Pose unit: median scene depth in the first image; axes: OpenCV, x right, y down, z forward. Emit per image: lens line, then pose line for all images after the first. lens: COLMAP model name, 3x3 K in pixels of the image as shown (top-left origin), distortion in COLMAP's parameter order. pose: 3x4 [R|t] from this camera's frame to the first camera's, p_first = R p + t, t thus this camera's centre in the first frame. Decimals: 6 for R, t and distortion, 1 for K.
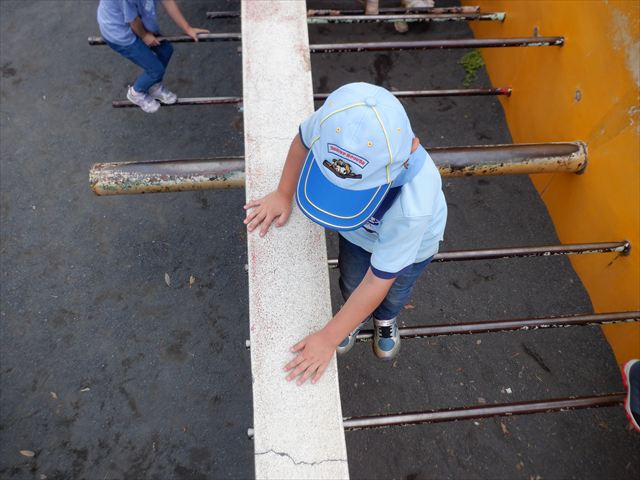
lens RADIAL K [[524.0, 0, 318.9], [0, 524.0, 239.9], [0, 0, 1]] dist [-0.002202, -0.012527]
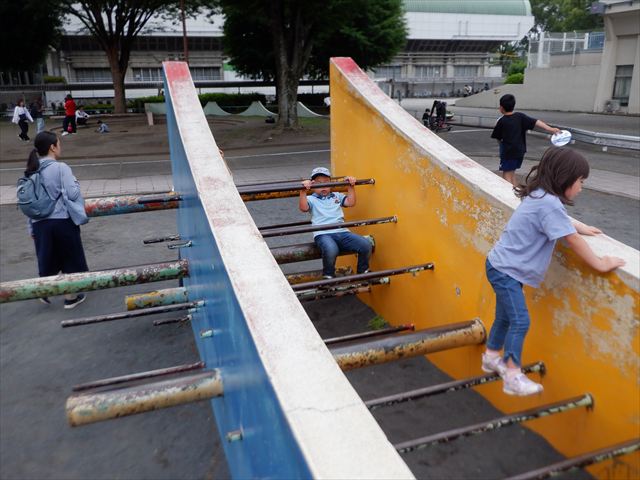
lens RADIAL K [[524.0, 0, 320.4], [0, 524.0, 239.3], [0, 0, 1]] dist [-0.002202, -0.012527]
pose [[0.966915, -0.131434, 0.218634, -0.110541], [0.243752, 0.728793, -0.639879, 0.379363], [-0.075237, 0.672001, 0.736718, -0.039947]]
